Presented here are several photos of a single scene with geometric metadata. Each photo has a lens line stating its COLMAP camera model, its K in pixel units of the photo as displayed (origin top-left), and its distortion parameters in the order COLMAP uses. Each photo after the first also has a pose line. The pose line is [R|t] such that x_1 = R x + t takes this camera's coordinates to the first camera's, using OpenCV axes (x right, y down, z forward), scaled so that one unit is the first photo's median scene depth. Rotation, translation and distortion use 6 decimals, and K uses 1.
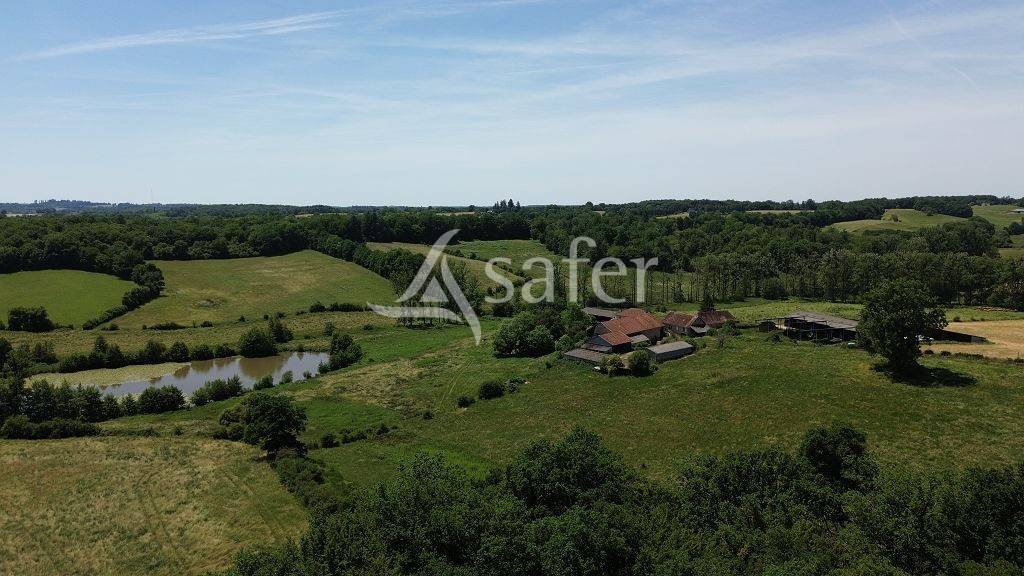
lens RADIAL K [[710.0, 0, 511.5], [0, 710.0, 290.7], [0, 0, 1]] dist [0.029970, -0.013085]
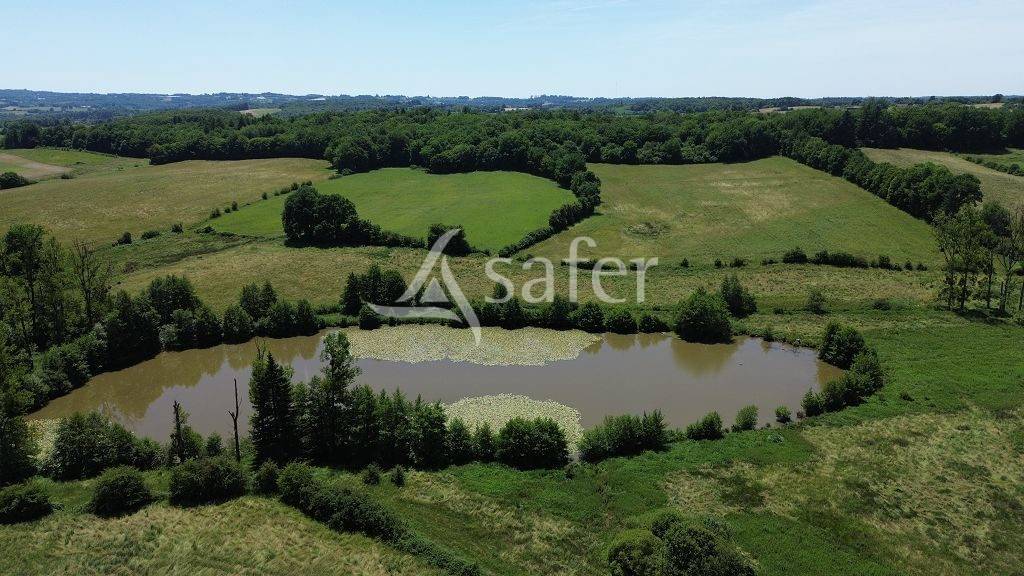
lens RADIAL K [[710.0, 0, 509.2], [0, 710.0, 290.3], [0, 0, 1]] dist [0.029970, -0.013085]
pose [[0.815685, 0.145030, -0.560021, -0.084995], [-0.063162, 0.984604, 0.162988, -0.027236], [0.575037, -0.097574, 0.812288, 0.227650]]
